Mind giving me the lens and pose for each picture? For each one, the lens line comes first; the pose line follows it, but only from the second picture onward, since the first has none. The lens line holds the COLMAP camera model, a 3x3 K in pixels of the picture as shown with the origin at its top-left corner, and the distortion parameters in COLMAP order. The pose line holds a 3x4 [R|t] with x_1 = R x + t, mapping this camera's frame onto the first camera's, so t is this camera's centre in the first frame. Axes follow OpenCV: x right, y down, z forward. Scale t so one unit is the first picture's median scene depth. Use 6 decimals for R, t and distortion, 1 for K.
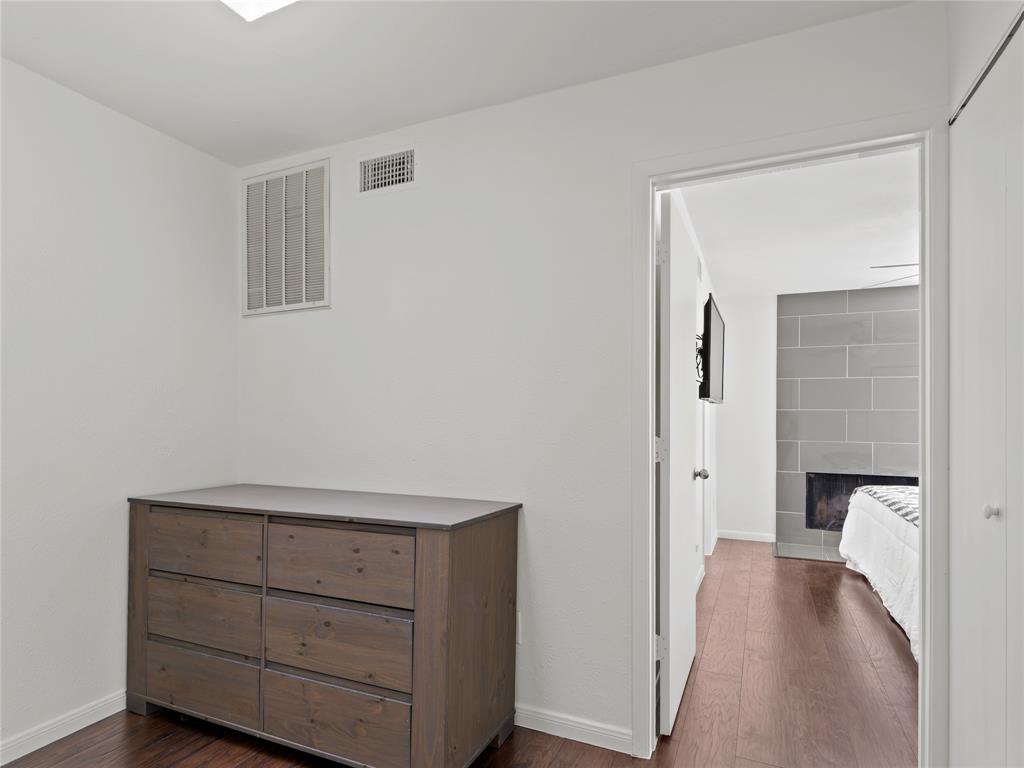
lens RADIAL K [[546.5, 0, 520.1], [0, 546.5, 414.8], [0, 0, 1]] dist [-0.002562, 0.000218]
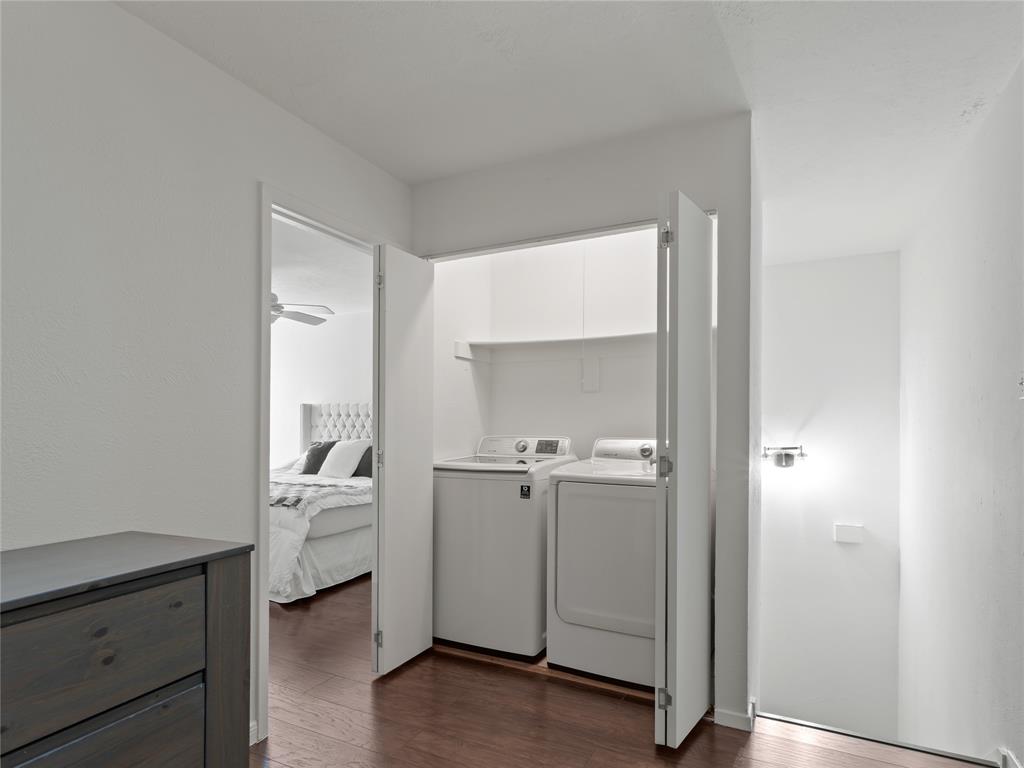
lens RADIAL K [[549.2, 0, 518.3], [0, 549.2, 421.0], [0, 0, 1]] dist [-0.000827, 0.000402]
pose [[0.050592, 0.000016, 0.998719, -0.358222], [-0.009476, 0.999955, 0.000464, 0.000292], [-0.998674, -0.009488, 0.050590, 0.194836]]
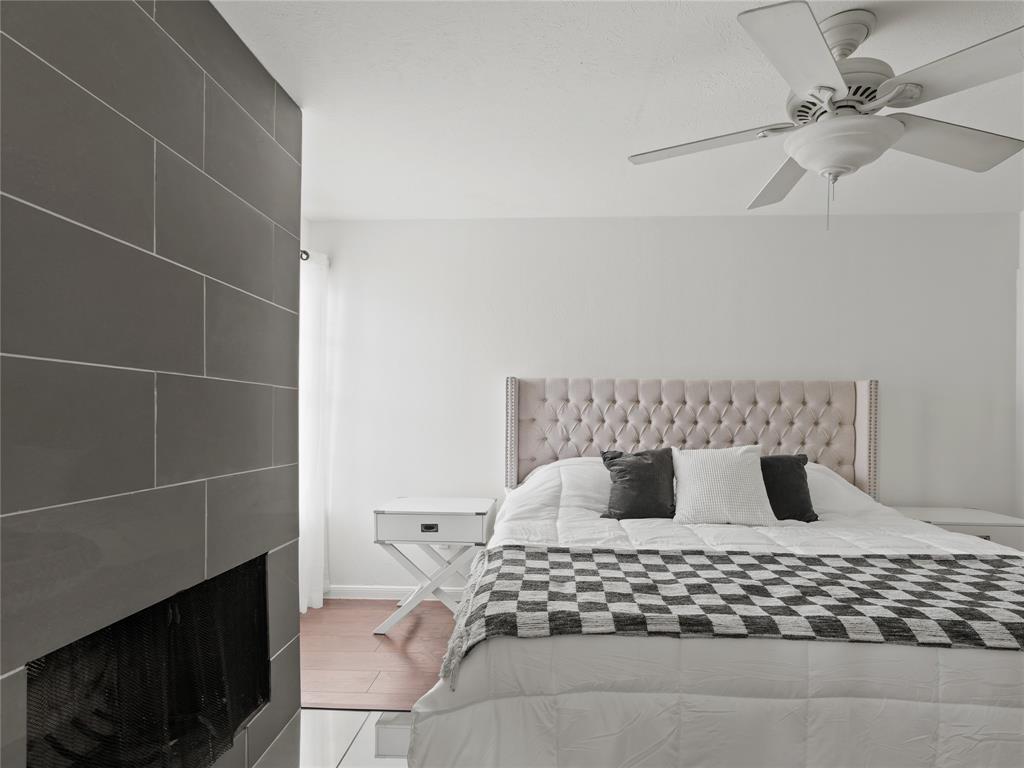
lens RADIAL K [[546.5, 0, 520.1], [0, 546.5, 414.8], [0, 0, 1]] dist [-0.002562, 0.000218]
pose [[-0.352246, -0.008962, 0.935865, 0.311120], [-0.016479, 0.999859, 0.003372, 0.009328], [-0.935762, -0.014235, -0.352344, 1.047591]]
